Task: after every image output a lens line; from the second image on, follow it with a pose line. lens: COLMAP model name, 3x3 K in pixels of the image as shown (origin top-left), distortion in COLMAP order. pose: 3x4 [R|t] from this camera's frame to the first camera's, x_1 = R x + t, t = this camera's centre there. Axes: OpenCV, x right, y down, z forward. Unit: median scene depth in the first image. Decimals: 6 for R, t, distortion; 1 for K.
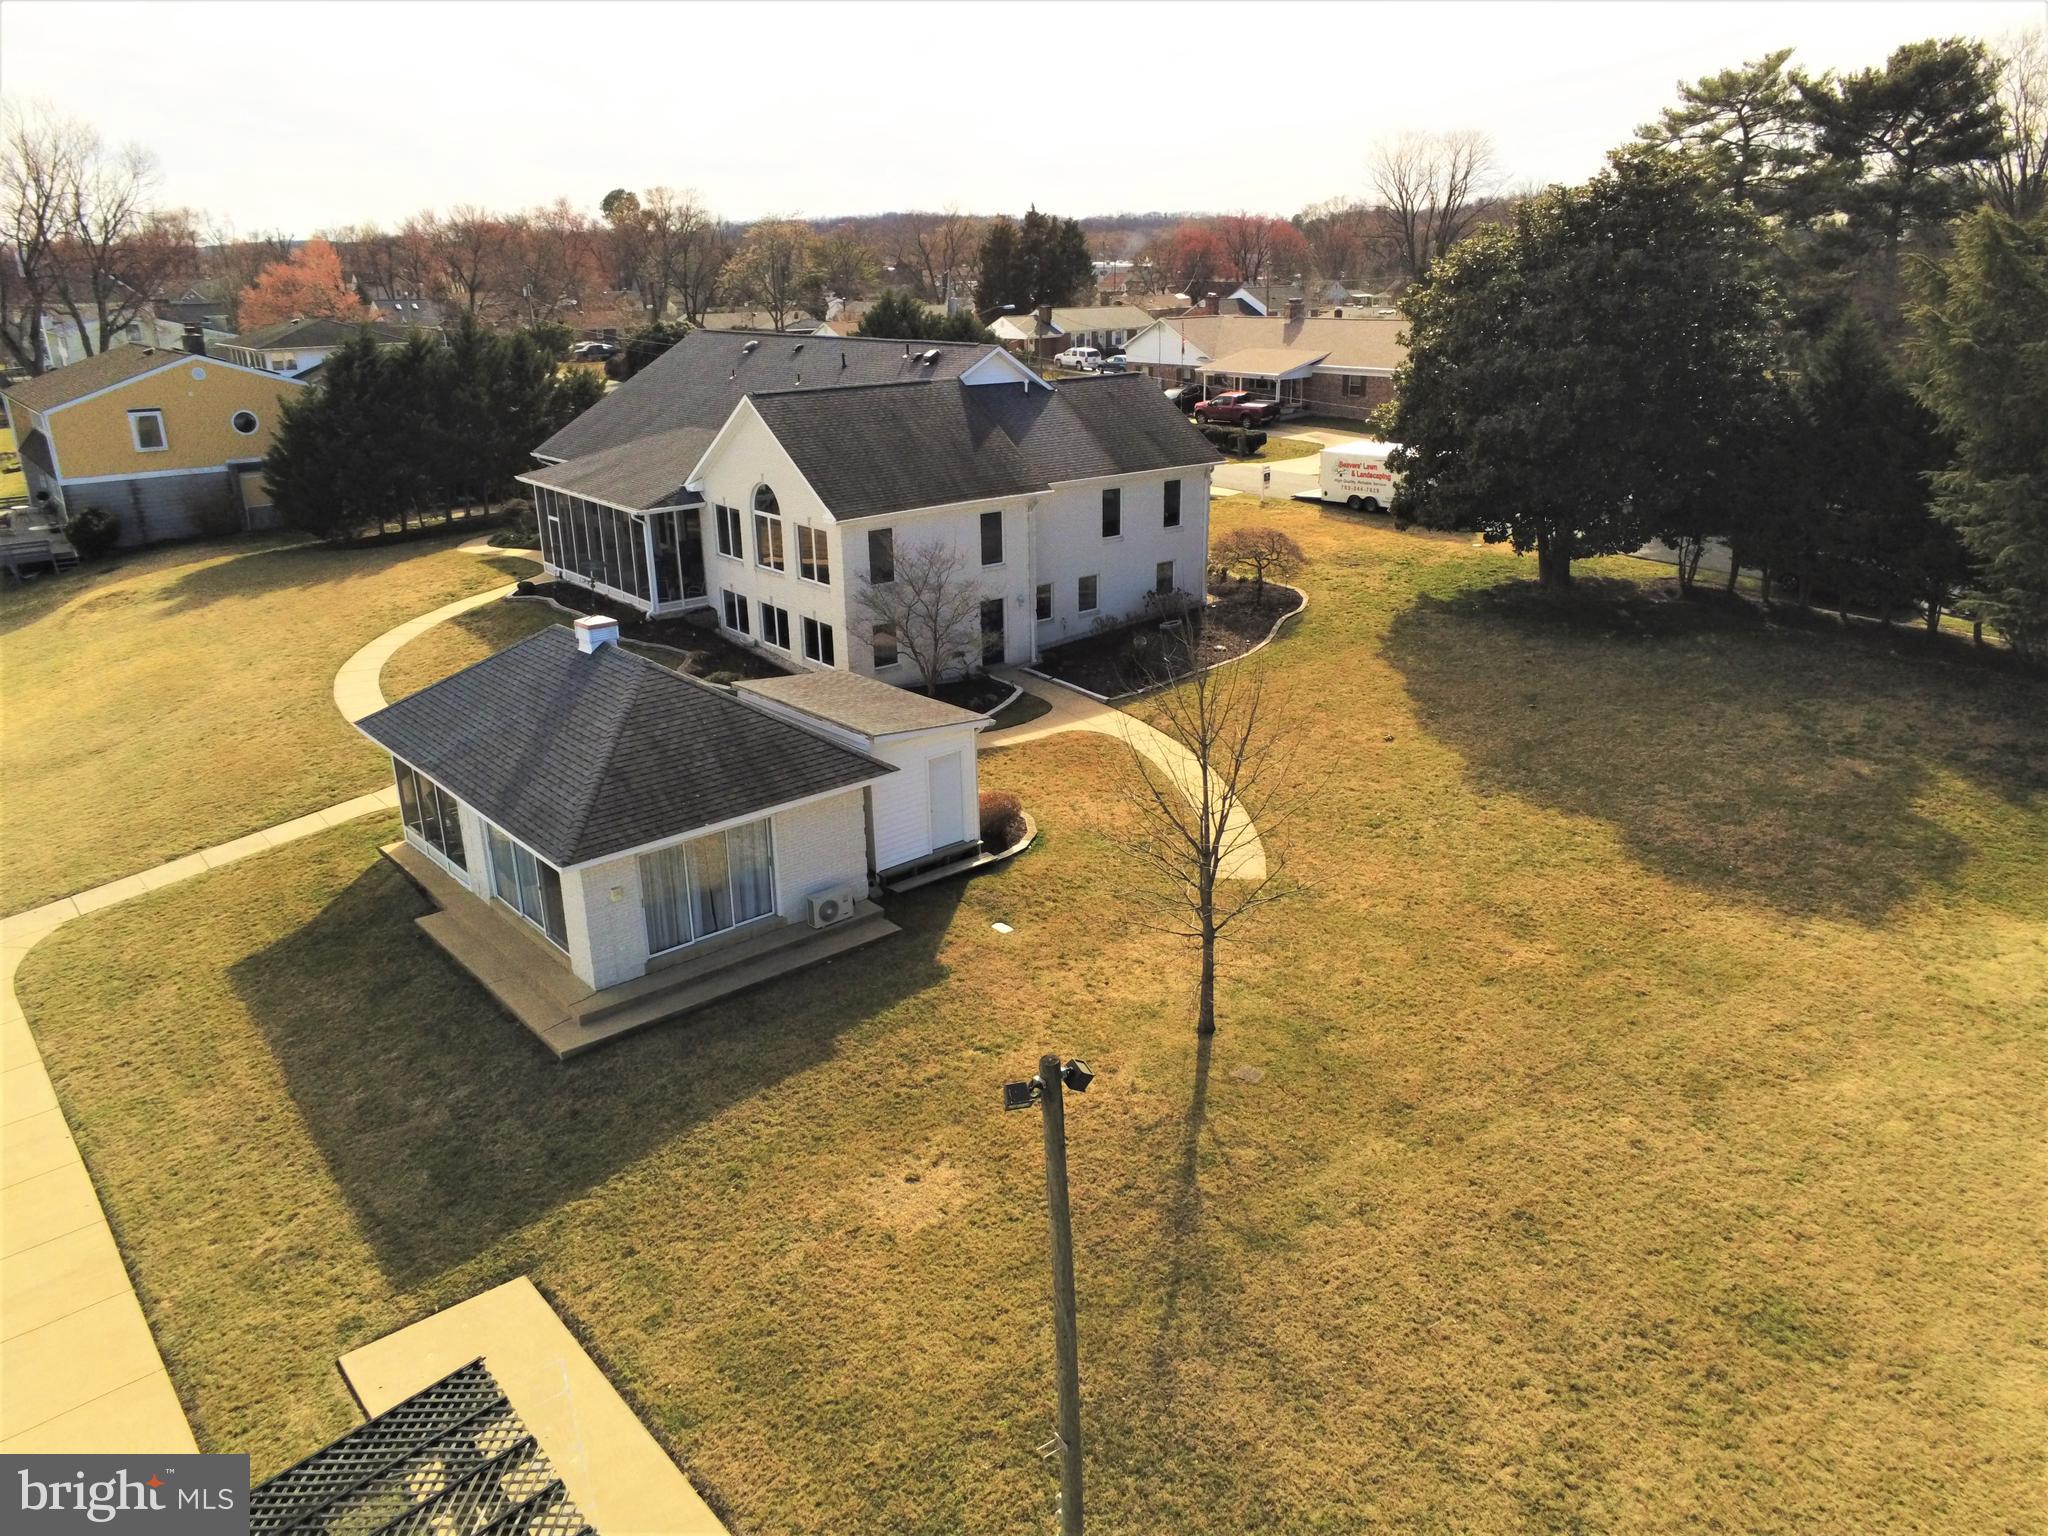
lens RADIAL K [[1466.2, 0, 1024.0], [0, 1466.2, 768.0], [0, 0, 1]] dist [0.005988, 0.002651]
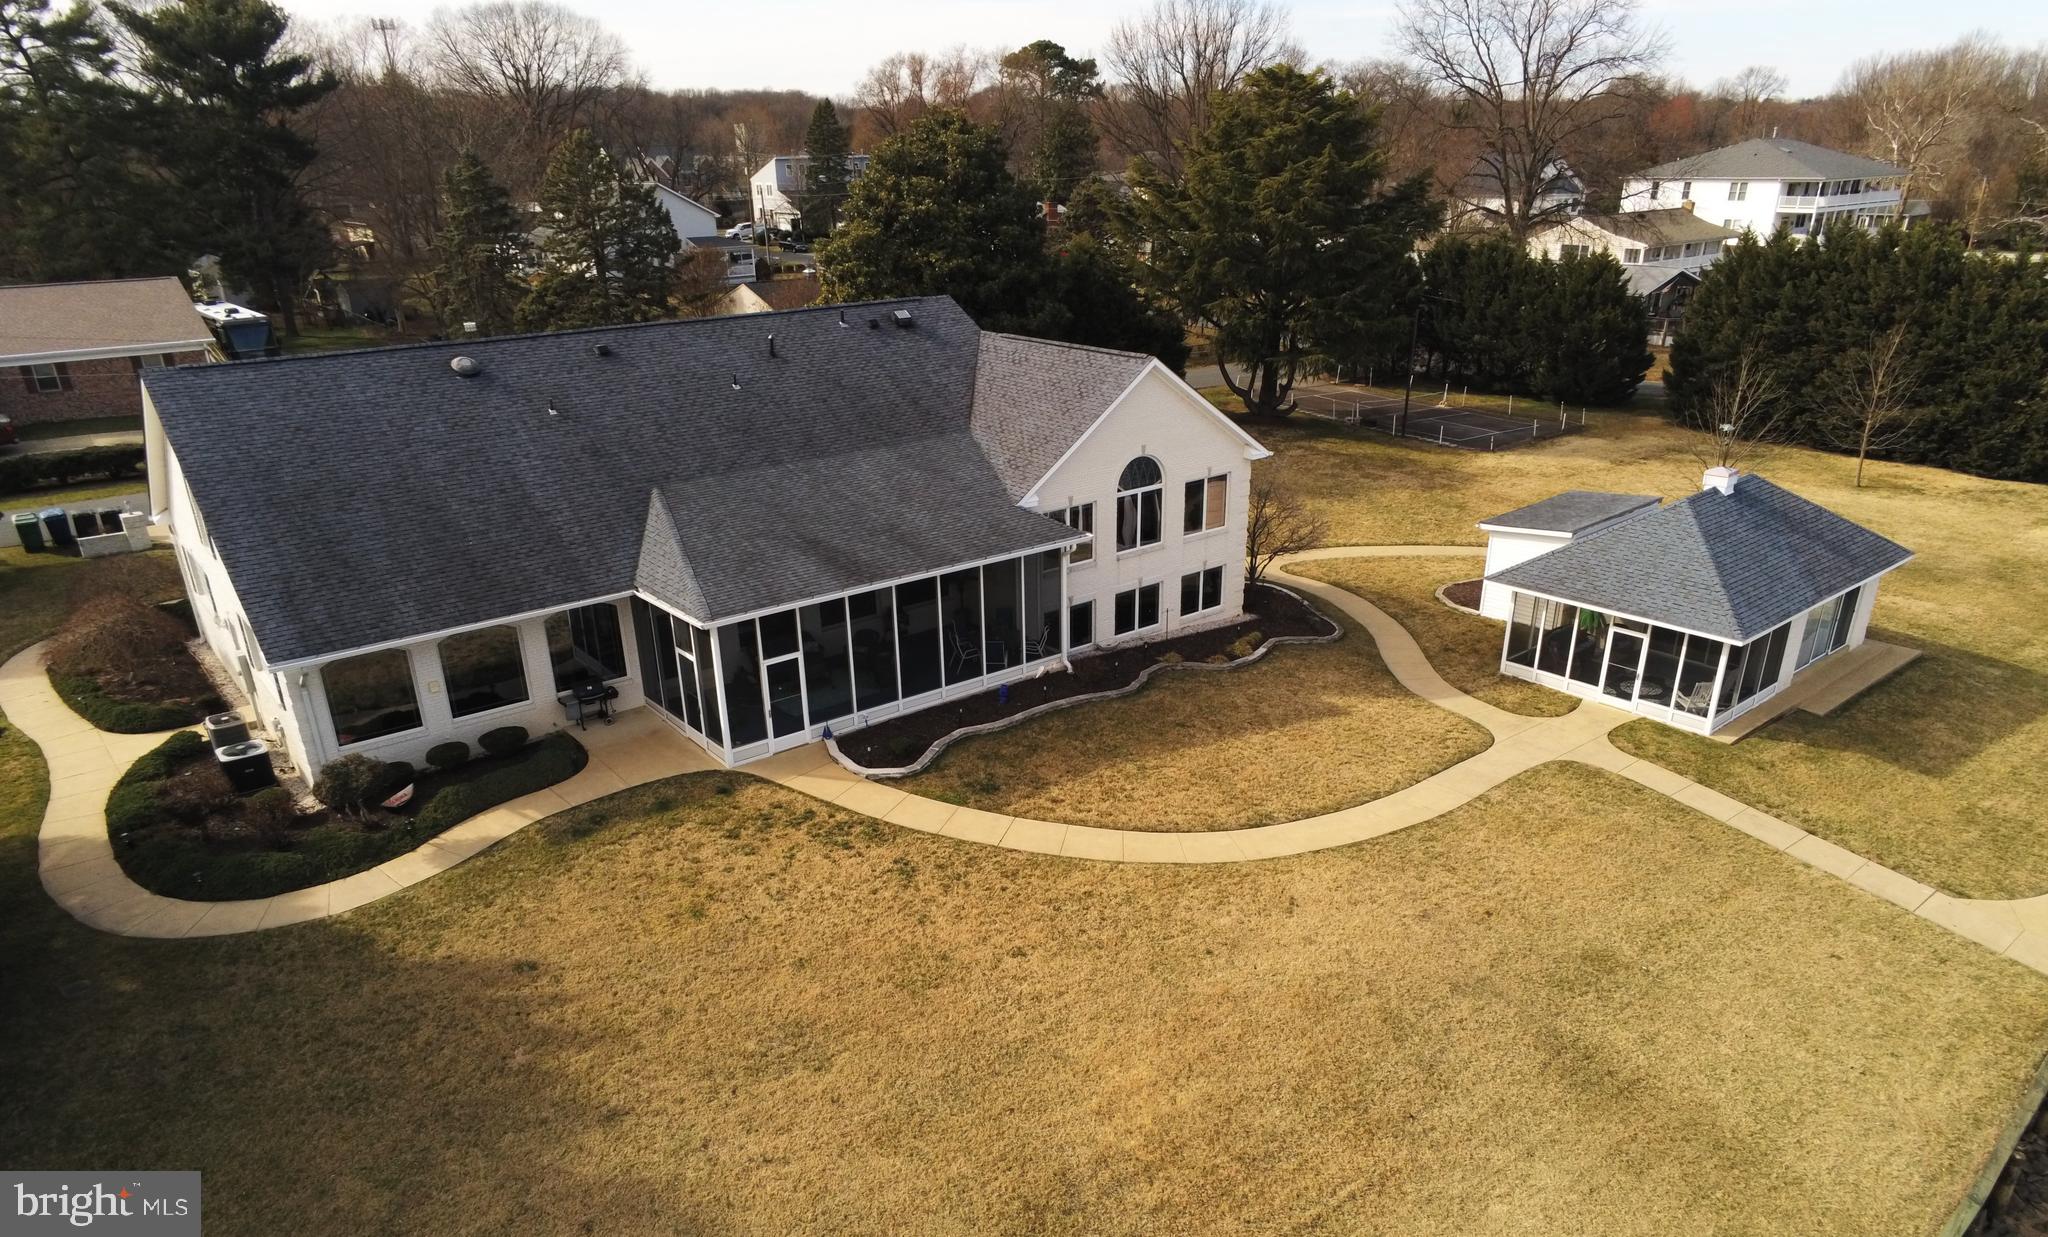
lens RADIAL K [[1323.6, 0, 1021.7], [0, 1323.6, 771.3], [0, 0, 1]] dist [-0.001291, 0.004278]
pose [[0.002326, -0.412810, 0.910814, -1.060273], [0.342666, 0.856002, 0.387092, -0.389245], [-0.939454, 0.311205, 0.143447, 1.064390]]
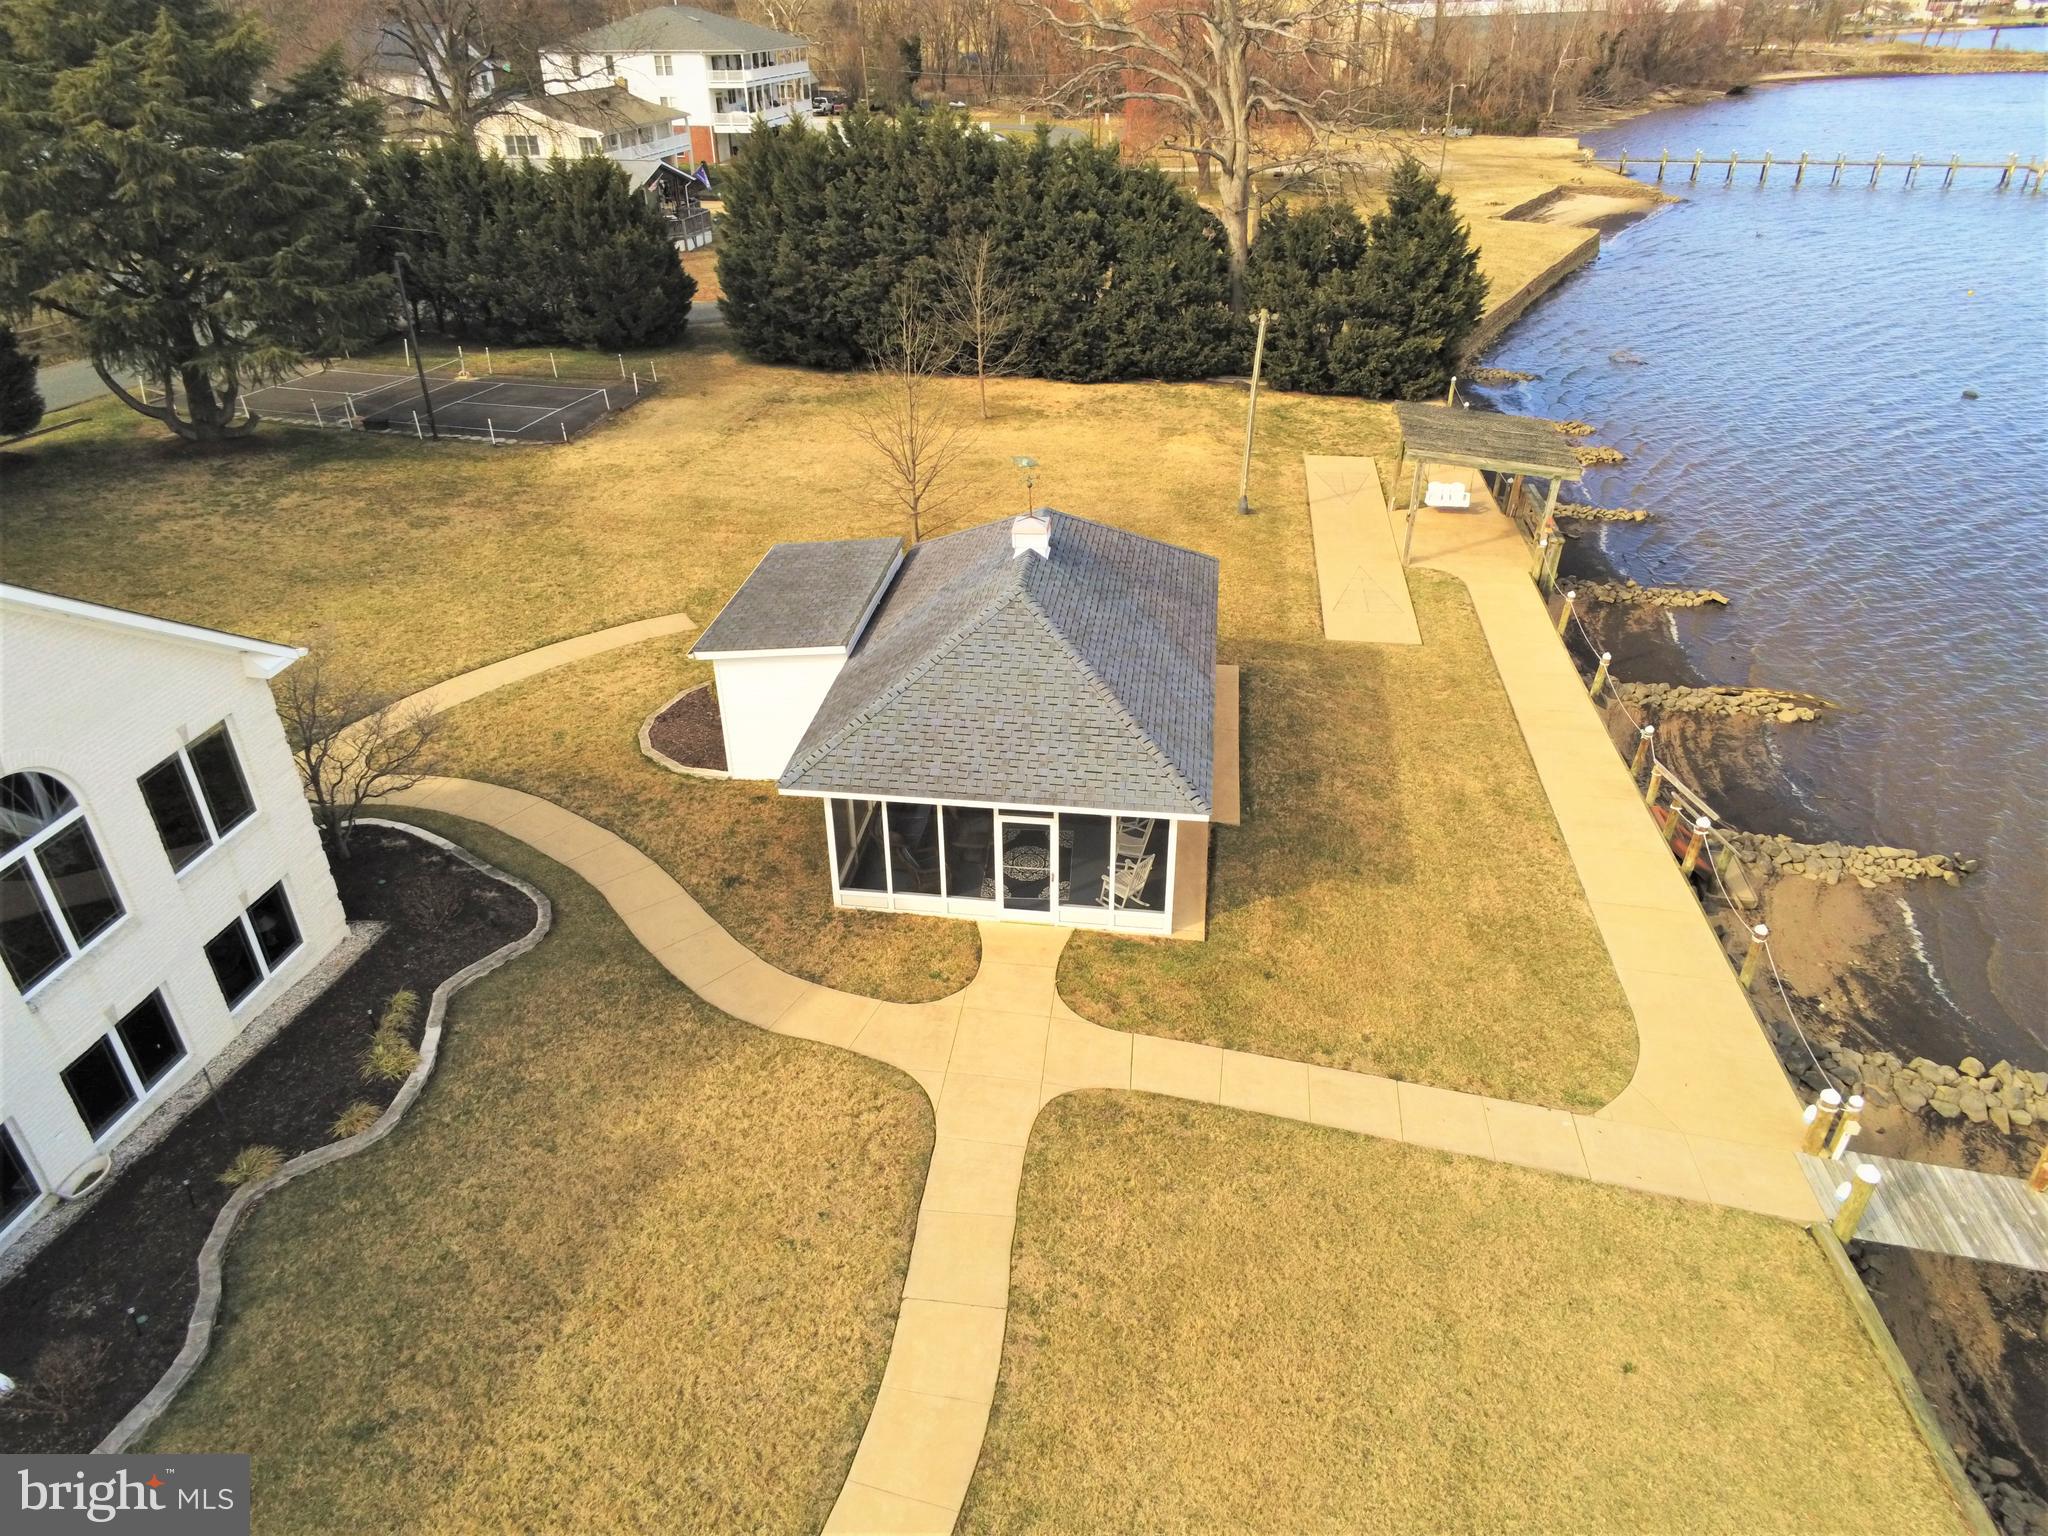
lens RADIAL K [[1321.2, 0, 1023.4], [0, 1321.2, 782.8], [0, 0, 1]] dist [-0.002097, -0.000973]
pose [[-0.668030, -0.362968, 0.649607, -0.614939], [0.260918, 0.703296, 0.661285, -0.371292], [-0.696891, 0.611252, -0.375118, 0.989528]]
